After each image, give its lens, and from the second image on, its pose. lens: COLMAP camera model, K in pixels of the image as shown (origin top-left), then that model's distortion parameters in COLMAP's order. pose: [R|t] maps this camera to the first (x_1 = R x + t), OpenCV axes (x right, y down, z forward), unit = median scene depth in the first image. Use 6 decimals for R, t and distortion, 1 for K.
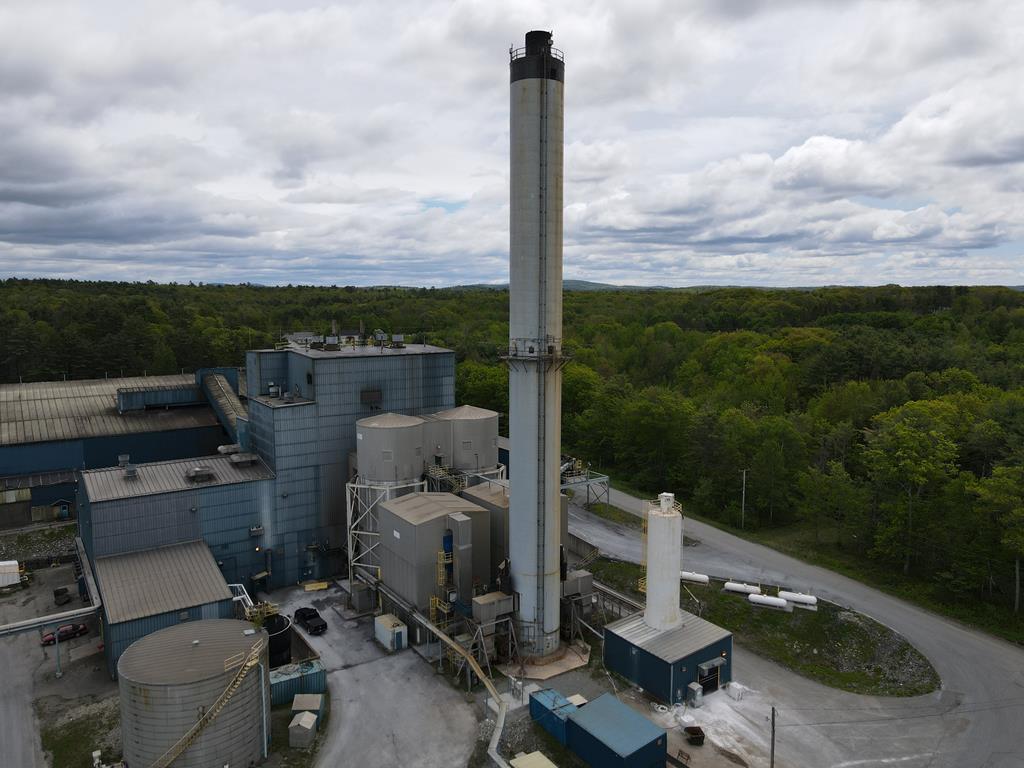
lens RADIAL K [[745.3, 0, 516.9], [0, 745.3, 388.7], [0, 0, 1]] dist [0.024928, -0.013439]
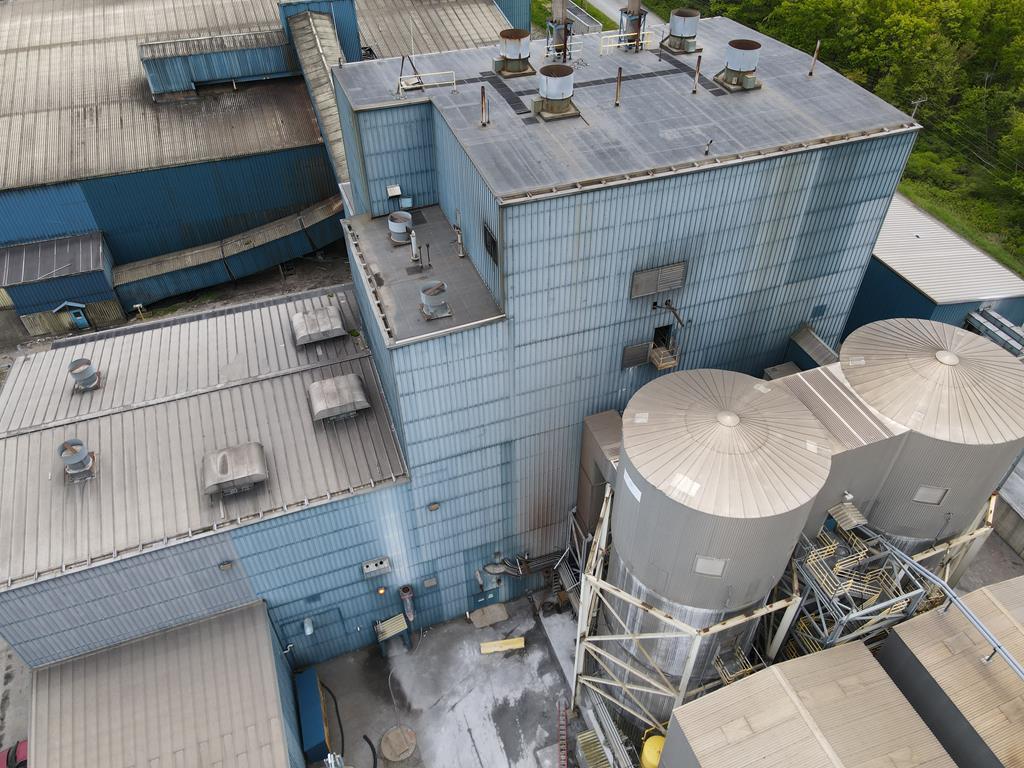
lens RADIAL K [[745.3, 0, 518.1], [0, 745.3, 381.5], [0, 0, 1]] dist [0.024928, -0.013439]
pose [[0.969596, 0.161831, -0.183558, -0.193695], [-0.026197, 0.814439, 0.579657, -0.160064], [0.243303, -0.557225, 0.793917, 0.700314]]
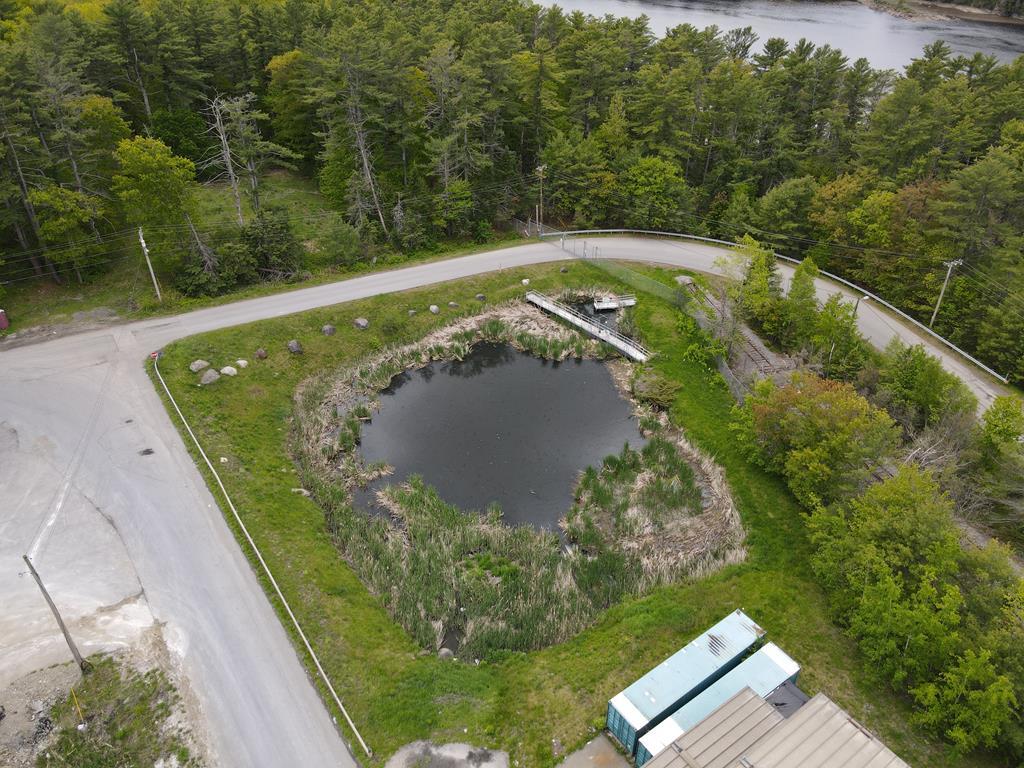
lens RADIAL K [[745.3, 0, 516.0], [0, 745.3, 379.3], [0, 0, 1]] dist [0.024928, -0.013439]
pose [[-0.028961, -0.539552, 0.841454, -0.113214], [0.120954, 0.833730, 0.538762, -0.033487], [-0.992236, 0.117380, 0.041116, 0.266015]]
